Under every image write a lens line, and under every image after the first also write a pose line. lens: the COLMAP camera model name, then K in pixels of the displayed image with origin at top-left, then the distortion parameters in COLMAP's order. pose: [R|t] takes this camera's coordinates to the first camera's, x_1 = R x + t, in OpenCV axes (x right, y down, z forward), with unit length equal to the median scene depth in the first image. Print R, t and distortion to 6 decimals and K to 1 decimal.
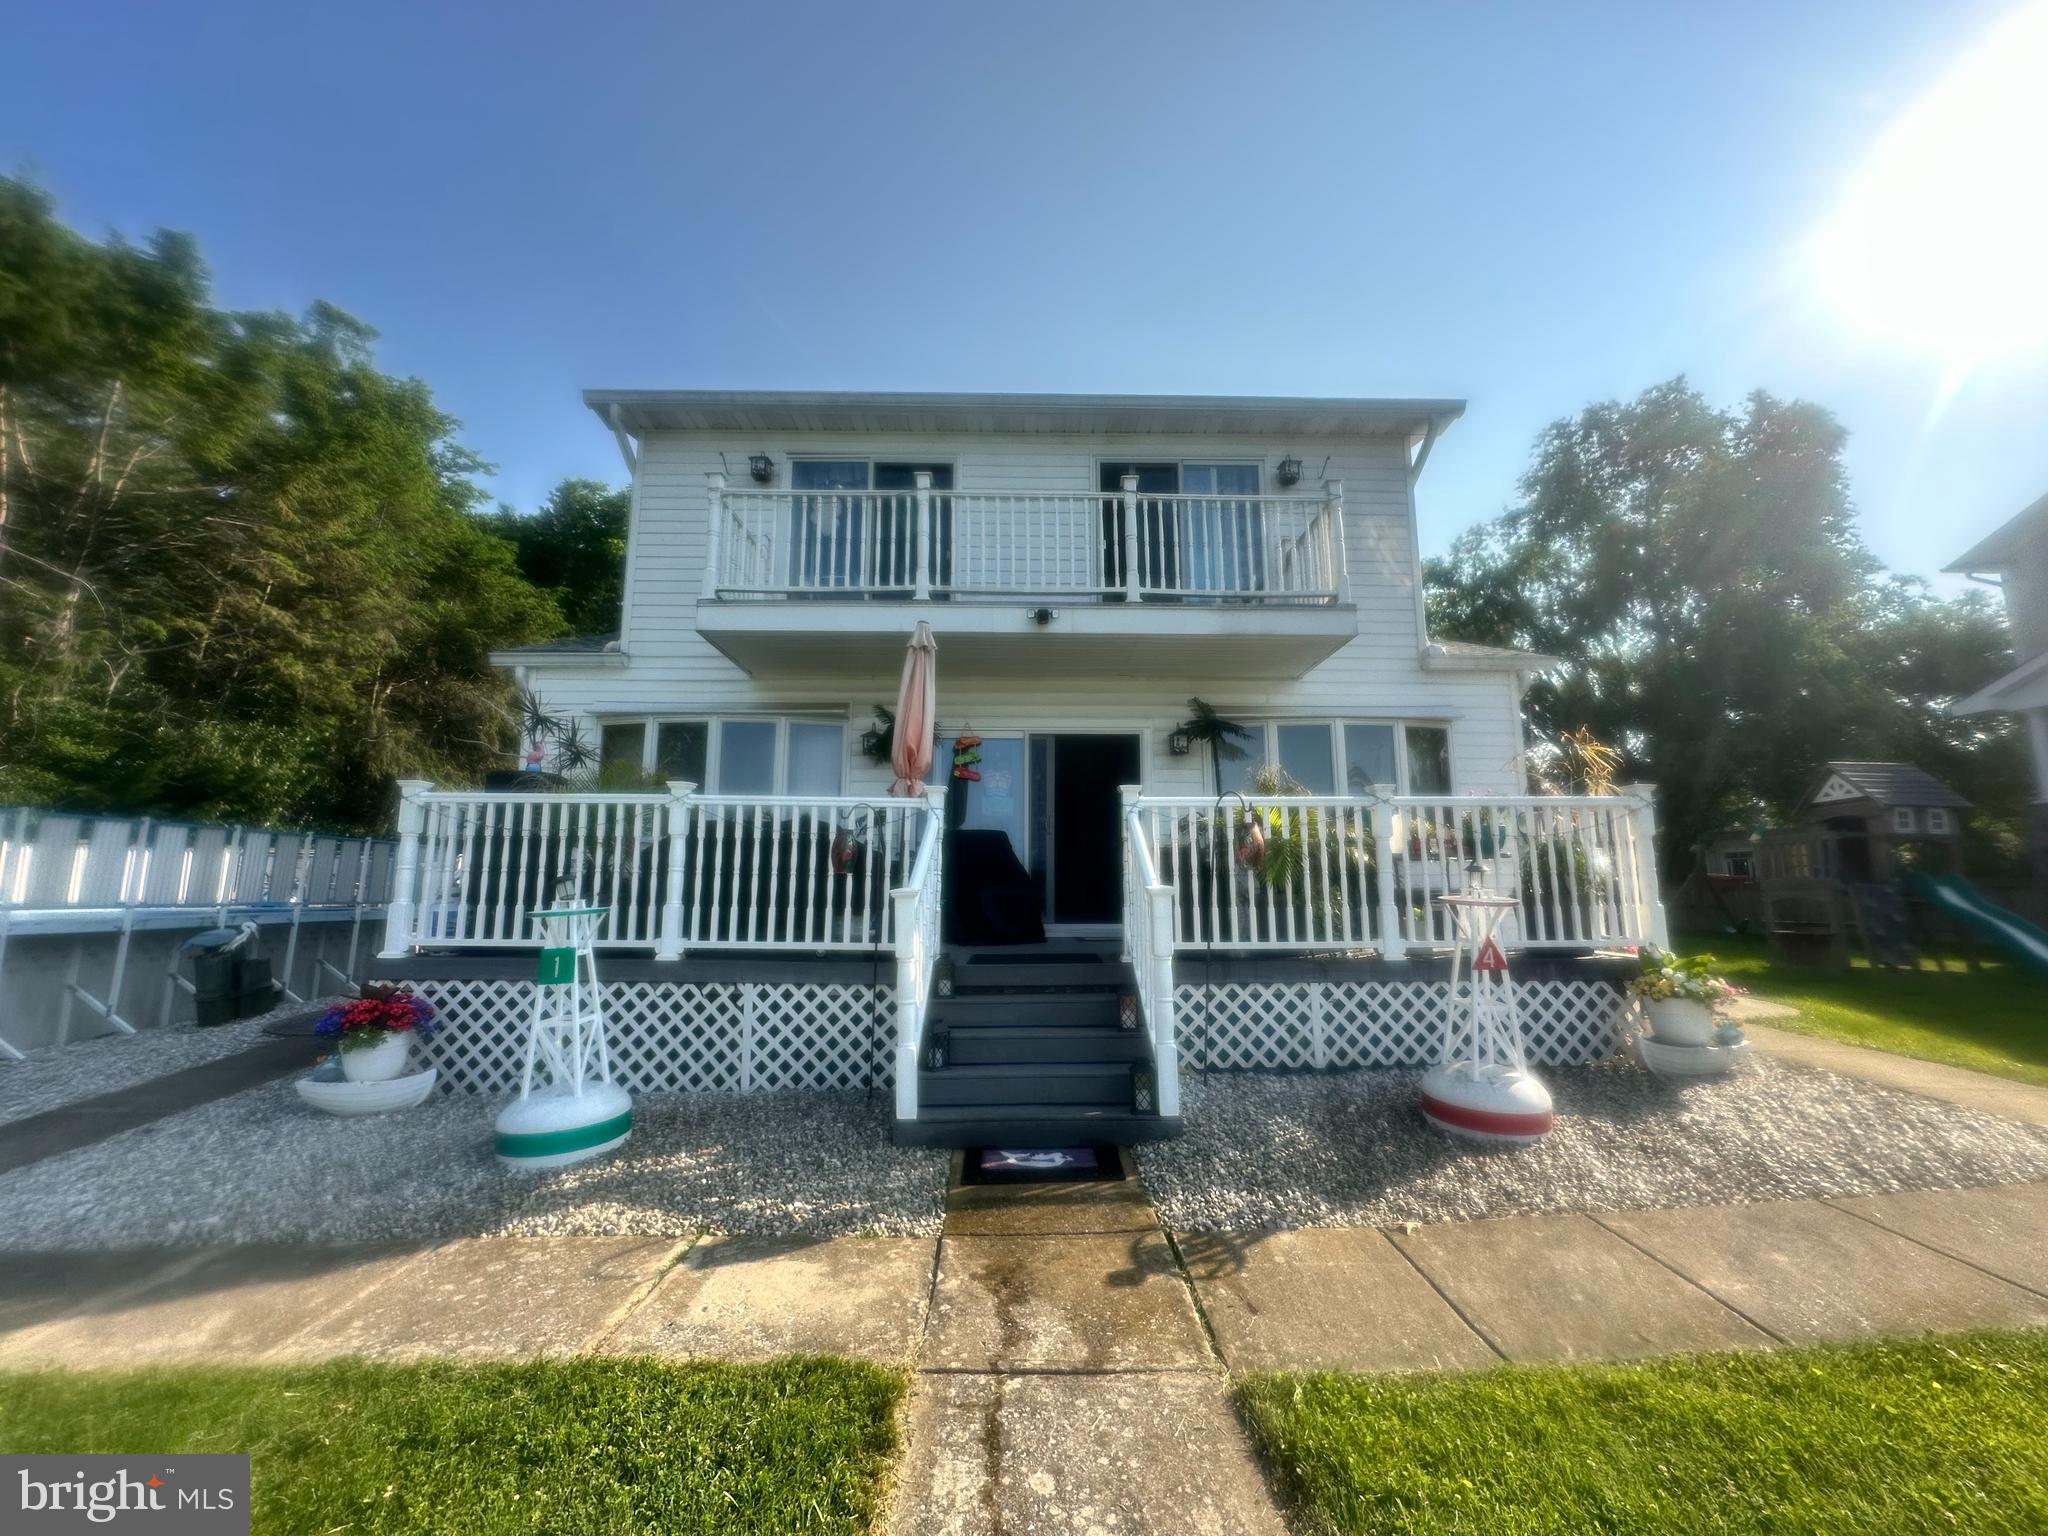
lens RADIAL K [[805.1, 0, 1024.0], [0, 805.1, 768.0], [0, 0, 1]] dist [0.000363, 0.000156]
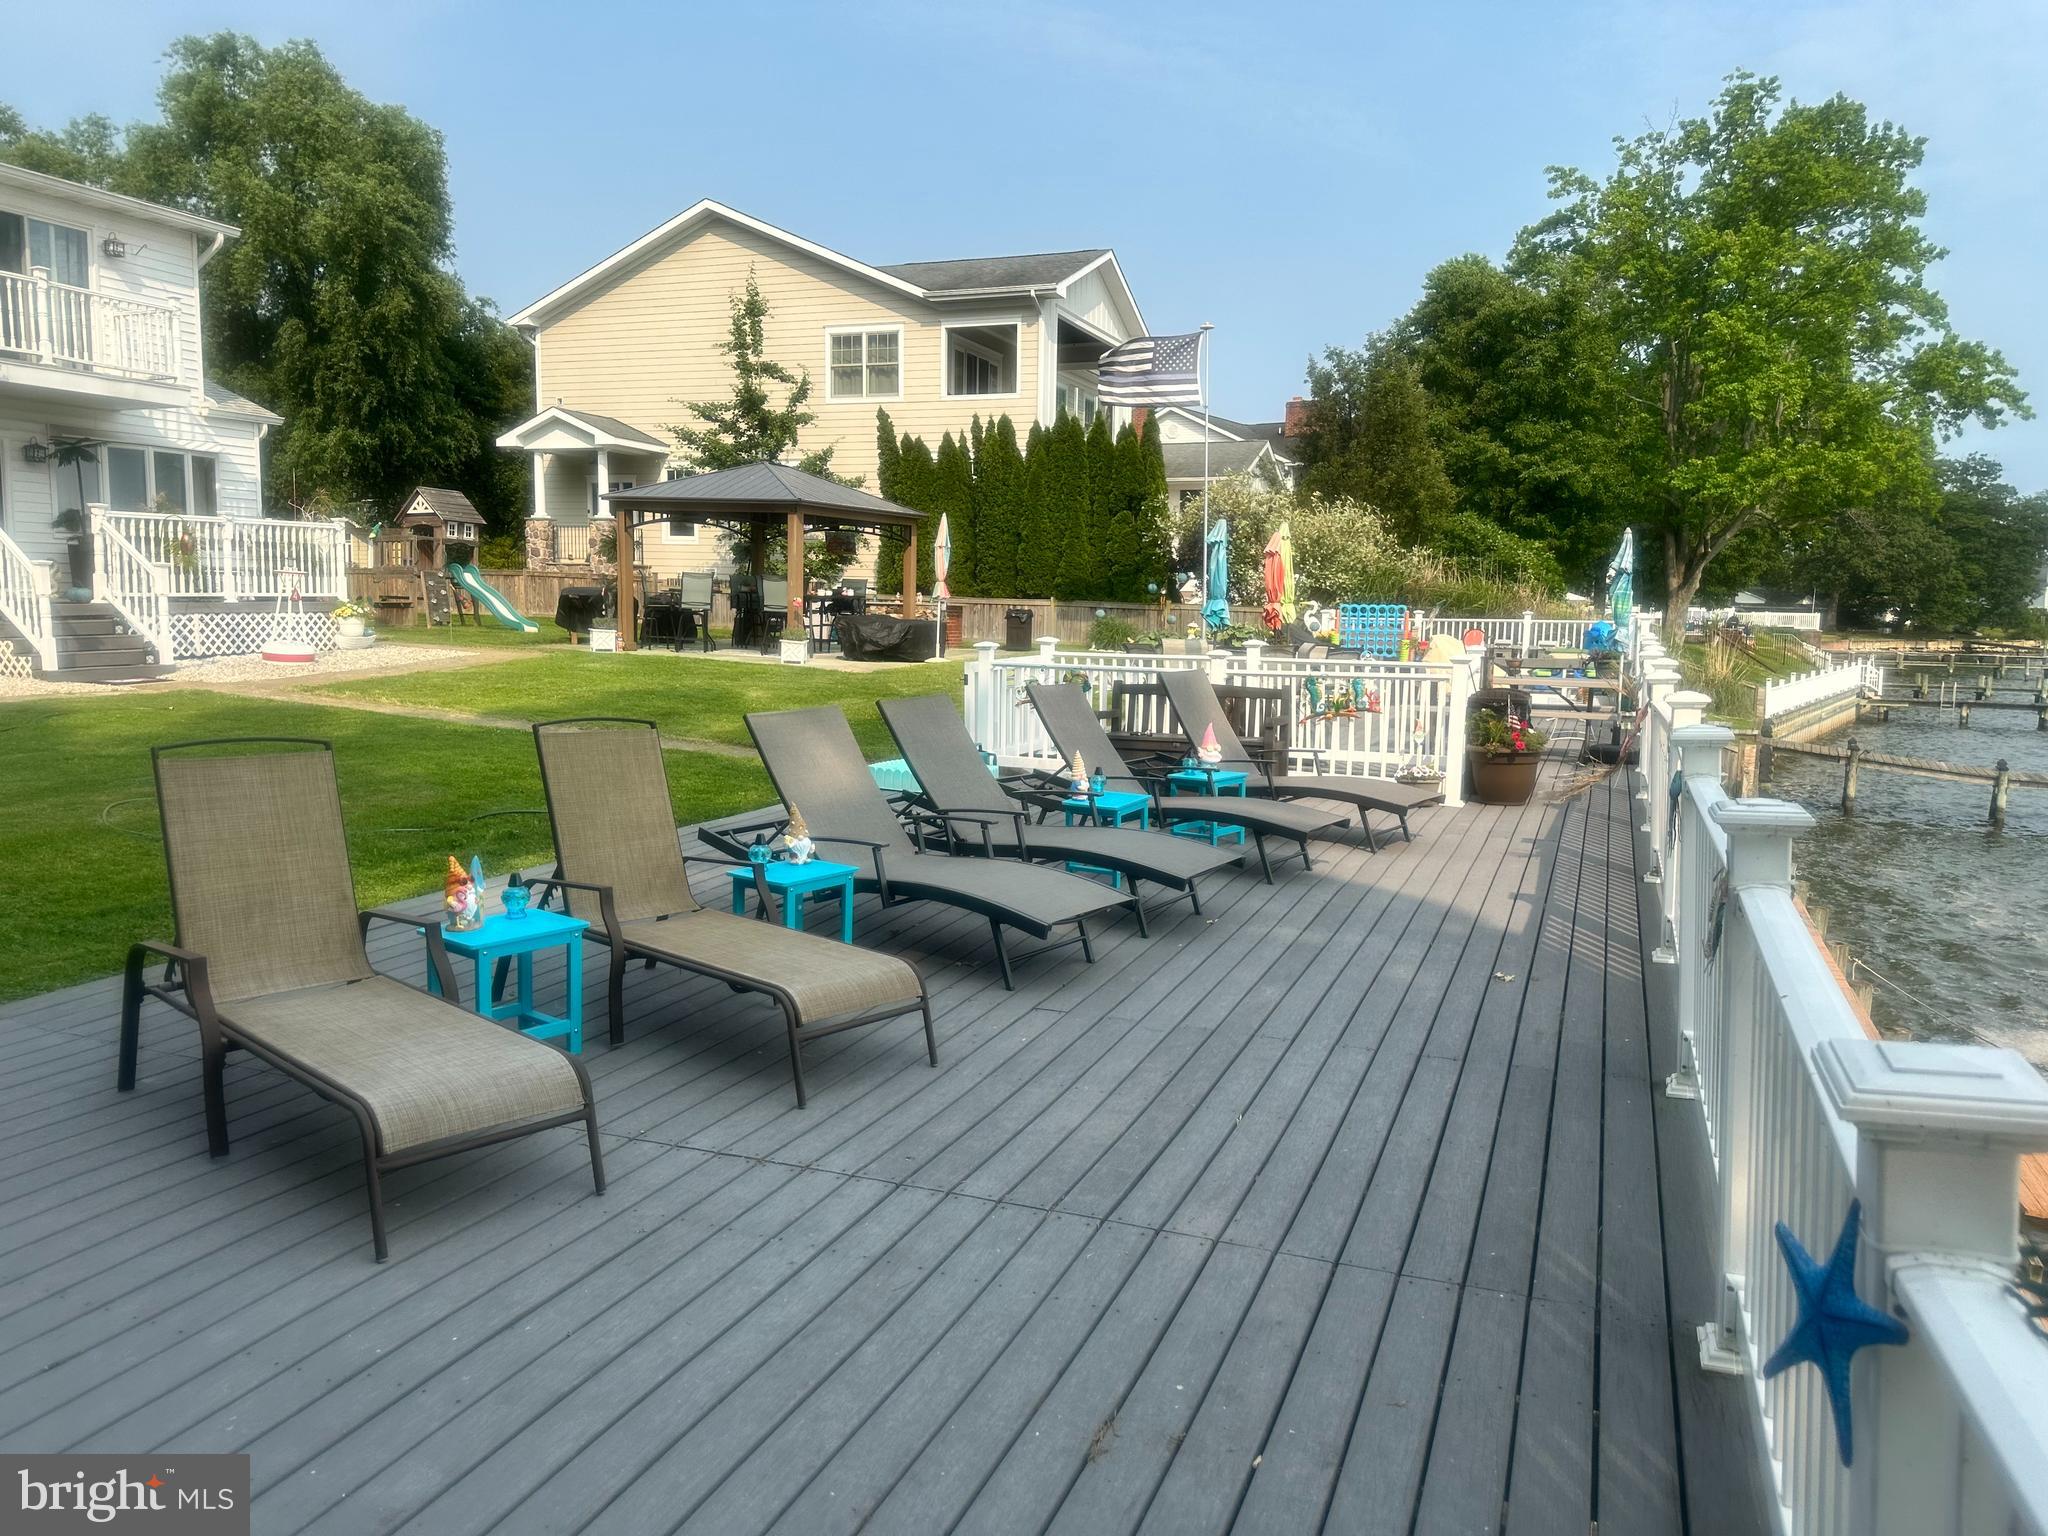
lens RADIAL K [[1465.0, 0, 1024.0], [0, 1465.0, 768.0], [0, 0, 1]] dist [0.000778, -0.001098]
pose [[0.390503, -0.104843, 0.914612, -2.135017], [-0.147354, 0.973566, 0.174515, -0.282242], [-0.908732, -0.202920, 0.364731, -2.183667]]
